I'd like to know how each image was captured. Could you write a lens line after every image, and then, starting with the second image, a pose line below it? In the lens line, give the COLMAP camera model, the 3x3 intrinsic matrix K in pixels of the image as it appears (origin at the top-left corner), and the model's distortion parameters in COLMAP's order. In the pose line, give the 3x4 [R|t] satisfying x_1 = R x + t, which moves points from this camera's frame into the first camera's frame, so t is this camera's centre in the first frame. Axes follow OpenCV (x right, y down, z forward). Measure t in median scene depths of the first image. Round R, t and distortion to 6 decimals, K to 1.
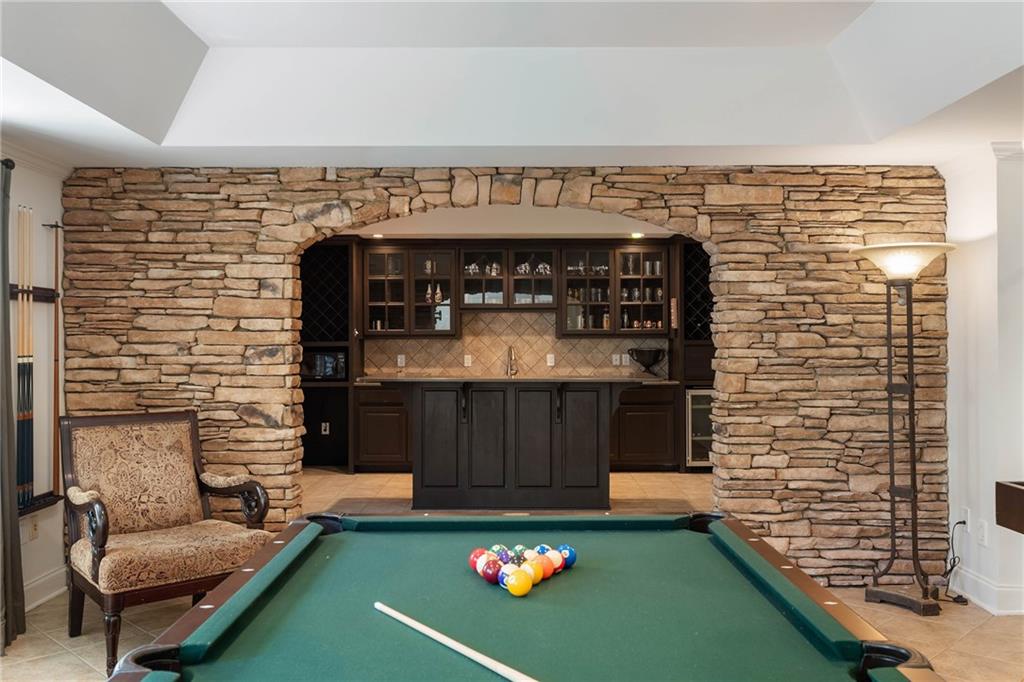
lens RADIAL K [[877.1, 0, 510.5], [0, 877.1, 339.7], [0, 0, 1]] dist [0.014452, 0.003994]
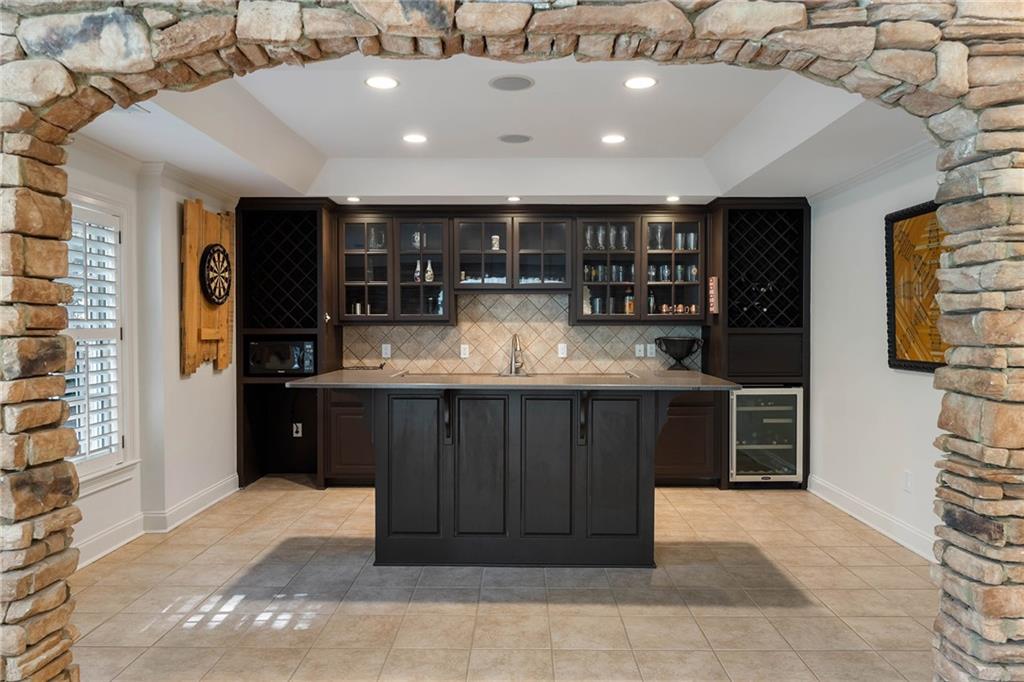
lens RADIAL K [[691.5, 0, 464.0], [0, 691.5, 332.2], [0, 0, 1]] dist [-0.005751, -0.002628]
pose [[0.997125, 0.003090, -0.075712, 0.001866], [-0.002501, 0.999966, 0.007876, 0.000309], [0.075734, -0.007664, 0.997099, 0.419365]]
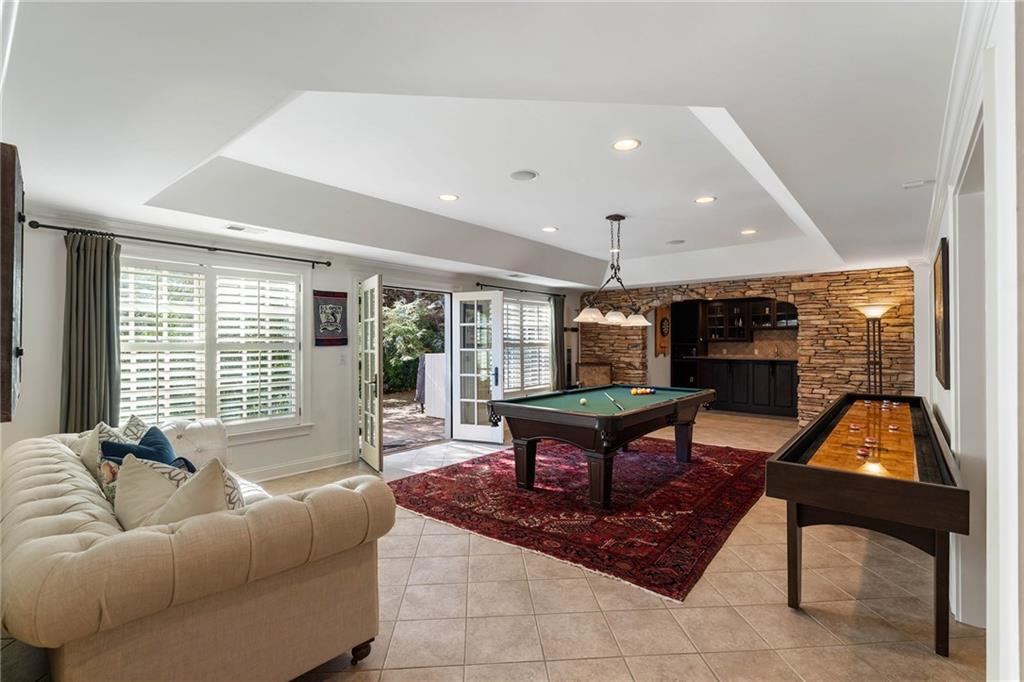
lens RADIAL K [[469.7, 0, 548.0], [0, 469.7, 341.1], [0, 0, 1]] dist [-0.001005, -0.000037]
pose [[0.800069, 0.000763, -0.599908, 0.308880], [-0.002006, 0.999997, -0.001404, -0.000829], [0.599905, 0.002327, 0.800068, -0.346777]]
